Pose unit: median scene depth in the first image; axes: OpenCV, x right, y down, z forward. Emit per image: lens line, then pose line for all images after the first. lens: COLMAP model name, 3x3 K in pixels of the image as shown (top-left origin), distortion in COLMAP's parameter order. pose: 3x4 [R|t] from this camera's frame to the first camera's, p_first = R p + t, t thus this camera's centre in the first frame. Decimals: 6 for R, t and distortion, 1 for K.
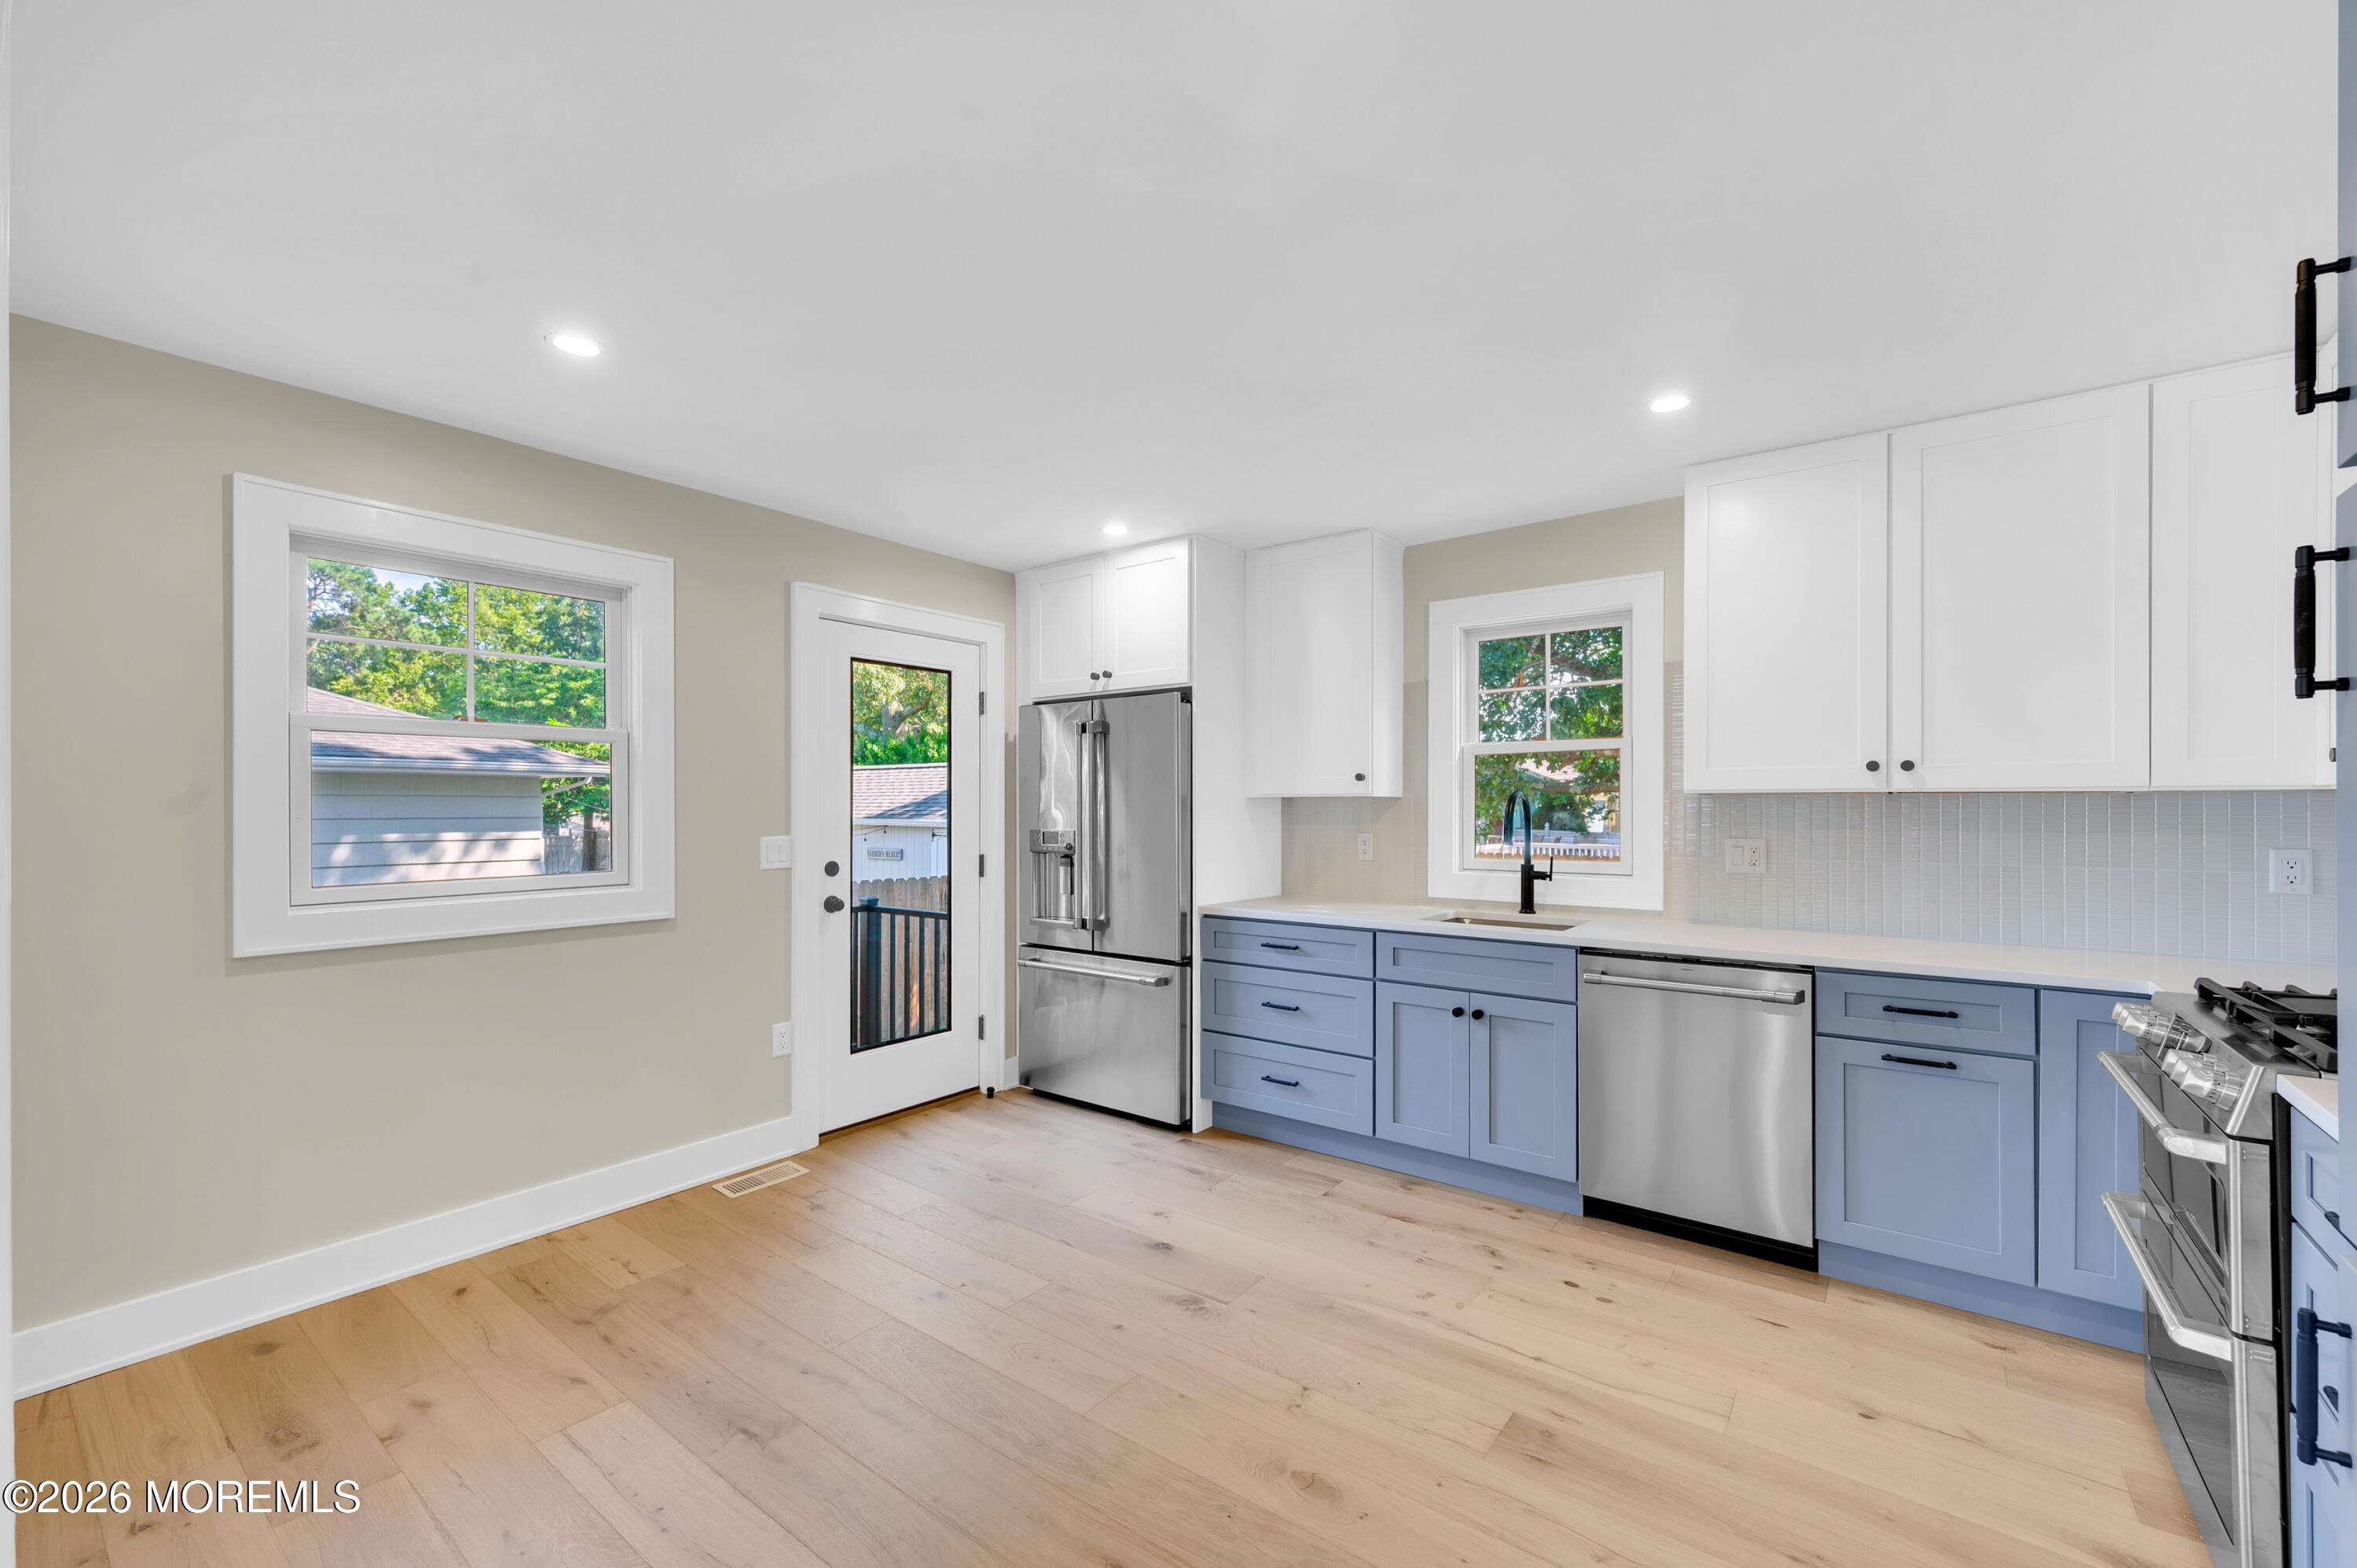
lens RADIAL K [[949.7, 0, 1187.9], [0, 949.7, 810.0], [0, 0, 1]] dist [-0.000045, -0.000232]
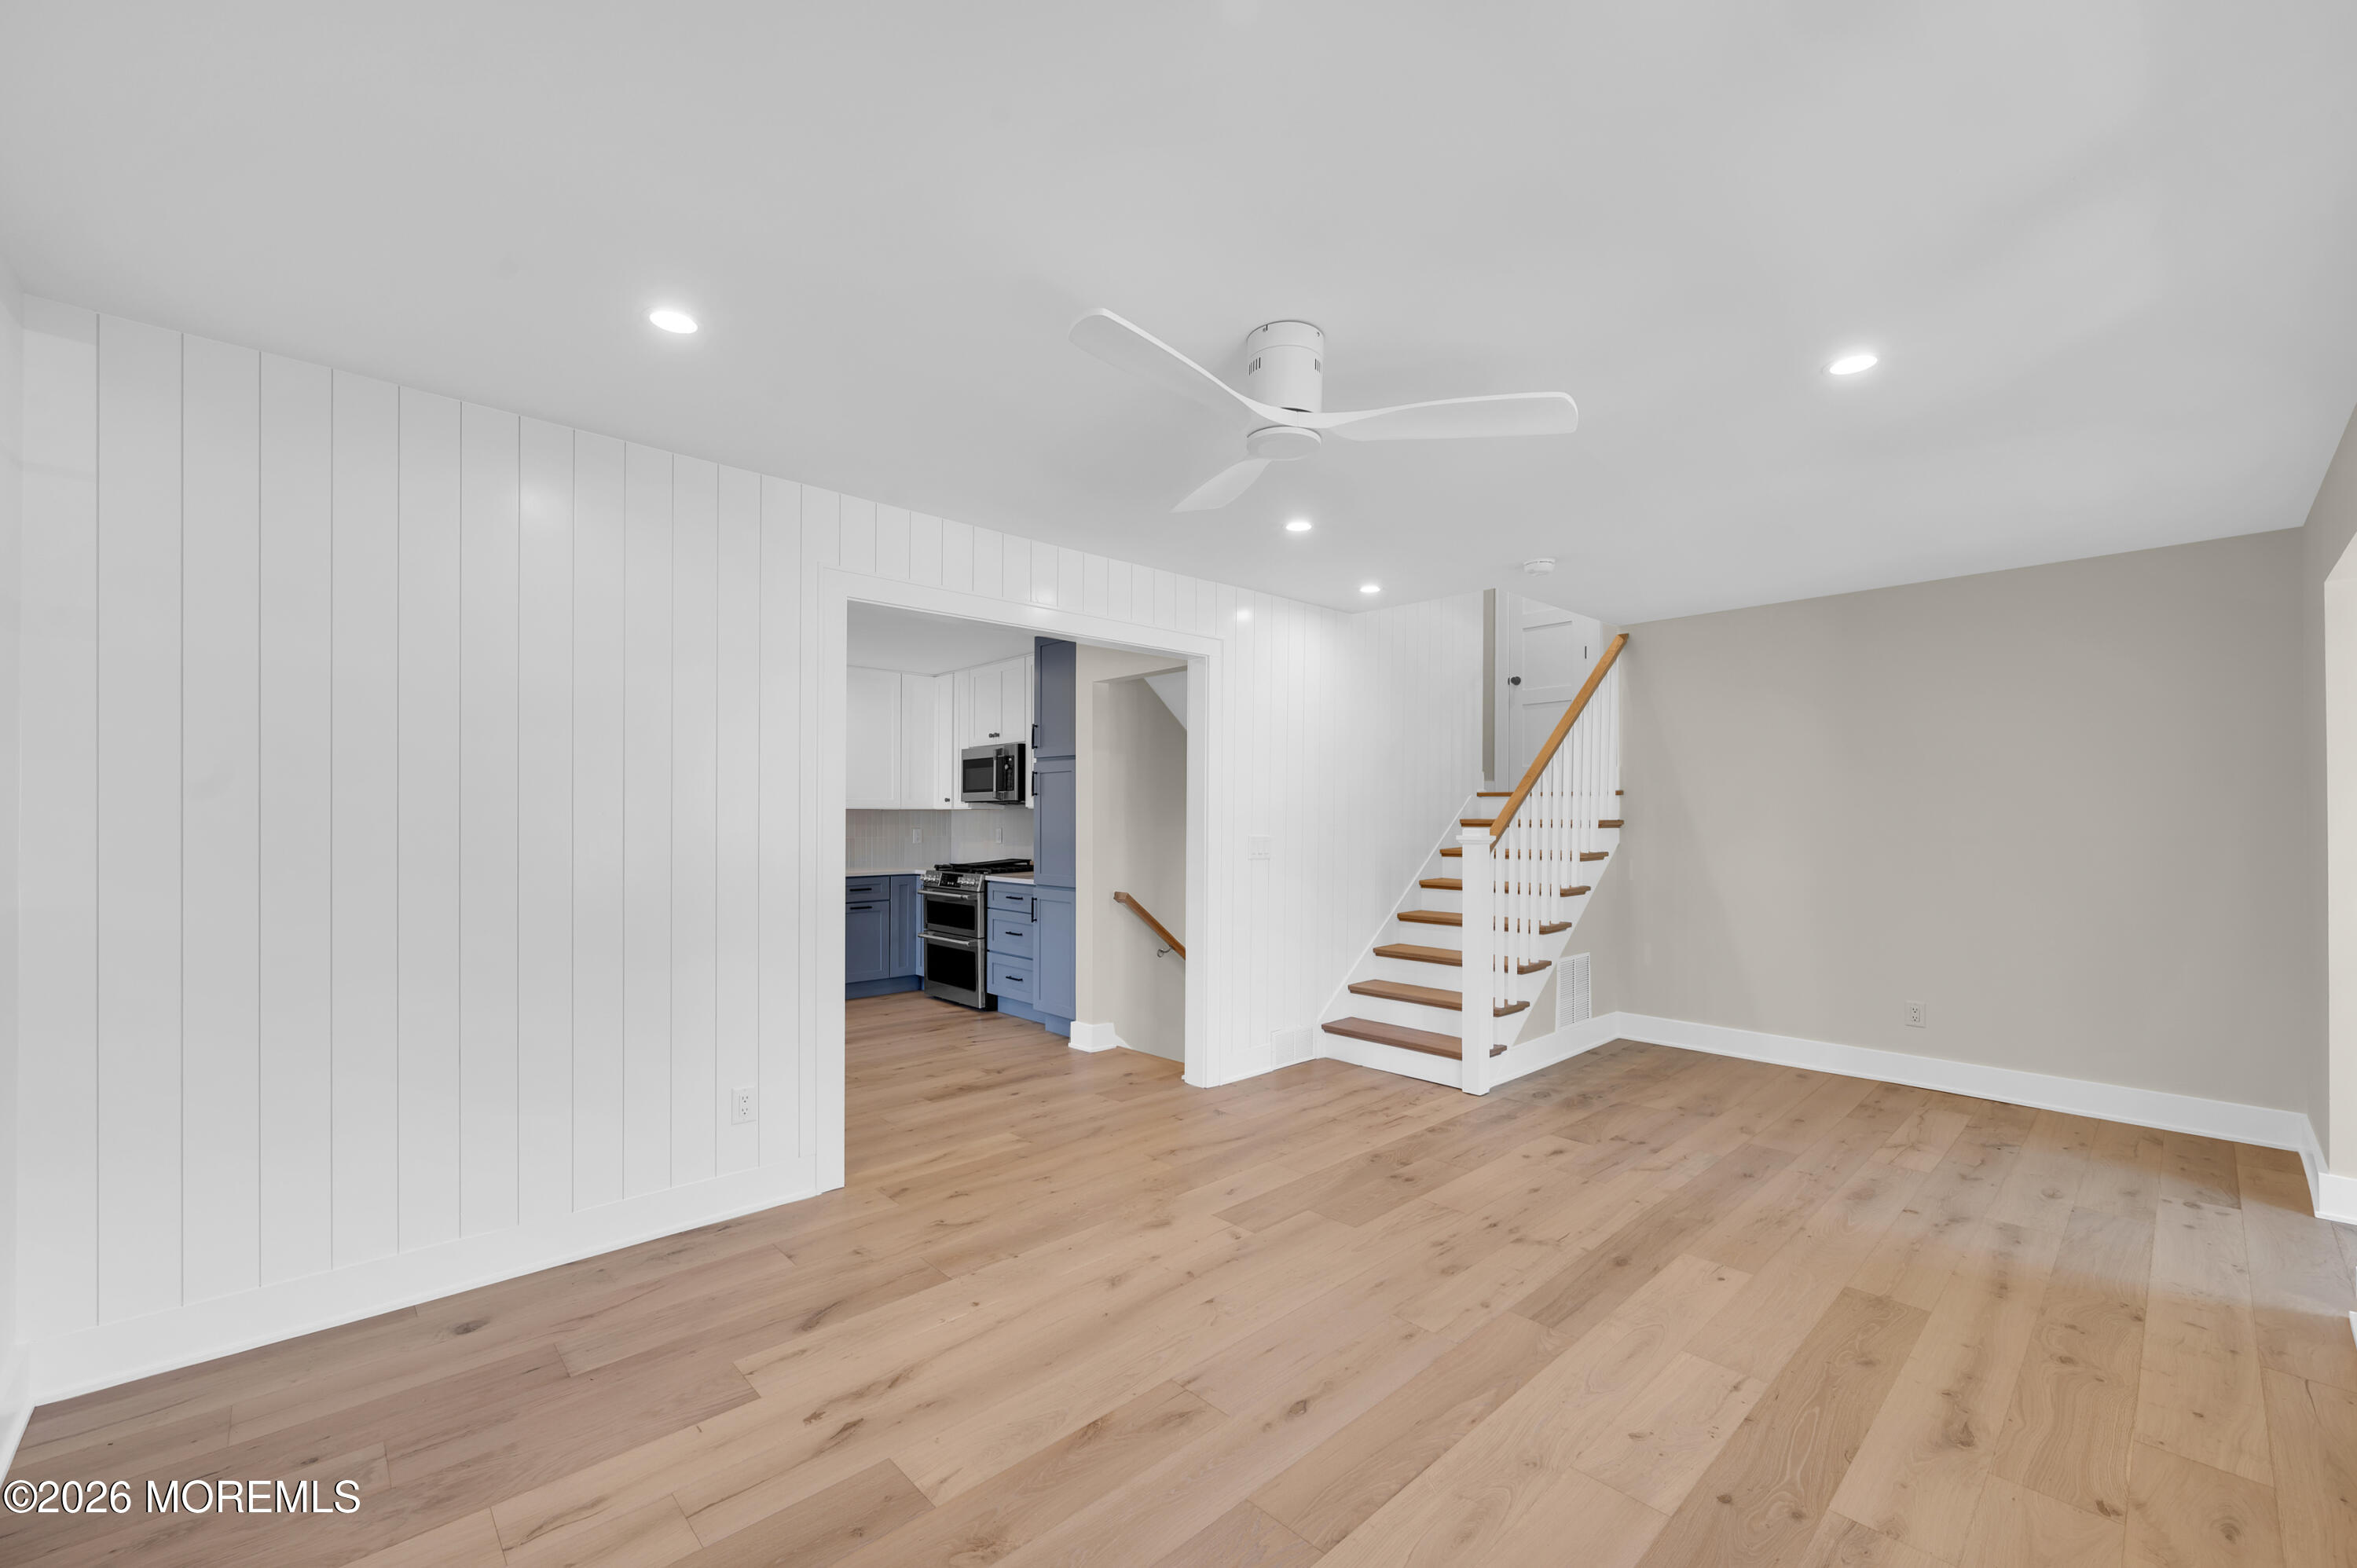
lens RADIAL K [[914.5, 0, 1210.2], [0, 914.5, 799.3], [0, 0, 1]] dist [-0.000030, 0.000234]
pose [[0.130090, 0.021044, 0.991279, -1.198826], [0.004785, 0.999750, -0.021852, 0.009921], [-0.991491, 0.007586, 0.129956, -0.238387]]
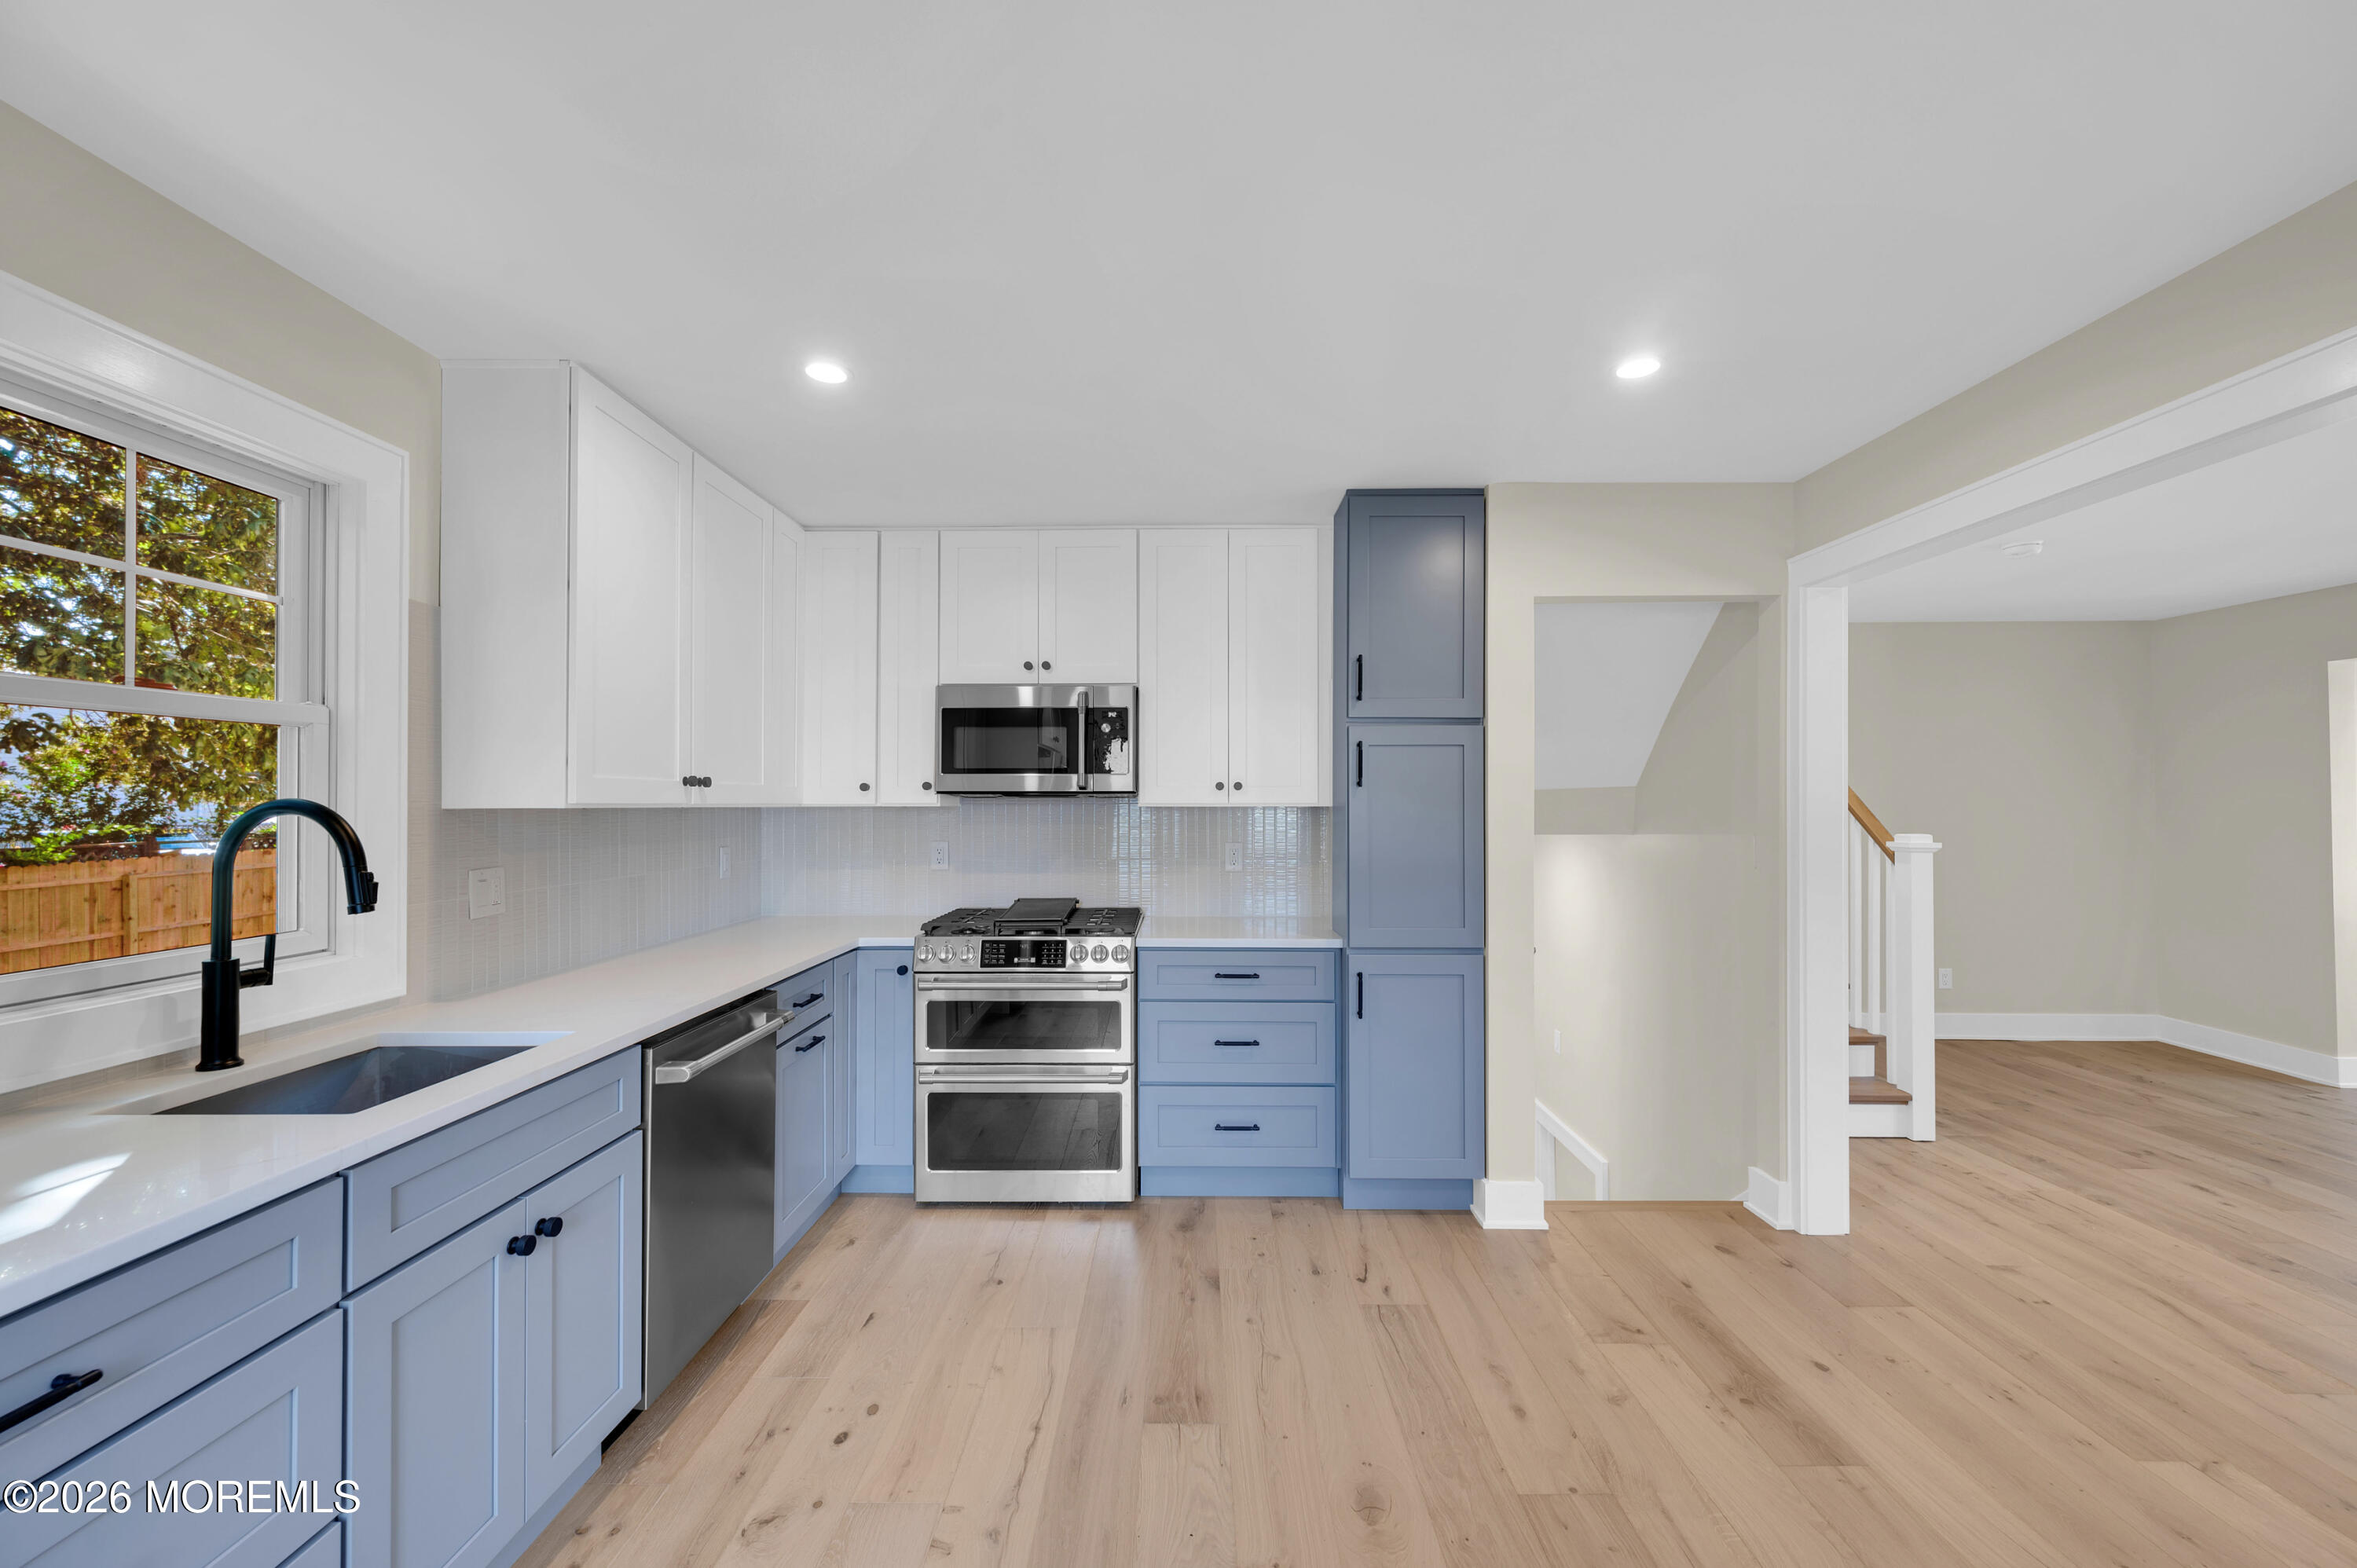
lens RADIAL K [[914.5, 0, 1210.2], [0, 914.5, 799.3], [0, 0, 1]] dist [-0.000030, 0.000234]
pose [[-0.596807, 0.005359, 0.802367, -0.283873], [0.003241, 0.999986, -0.004269, -0.016841], [-0.802378, 0.000053, -0.596816, 0.888034]]
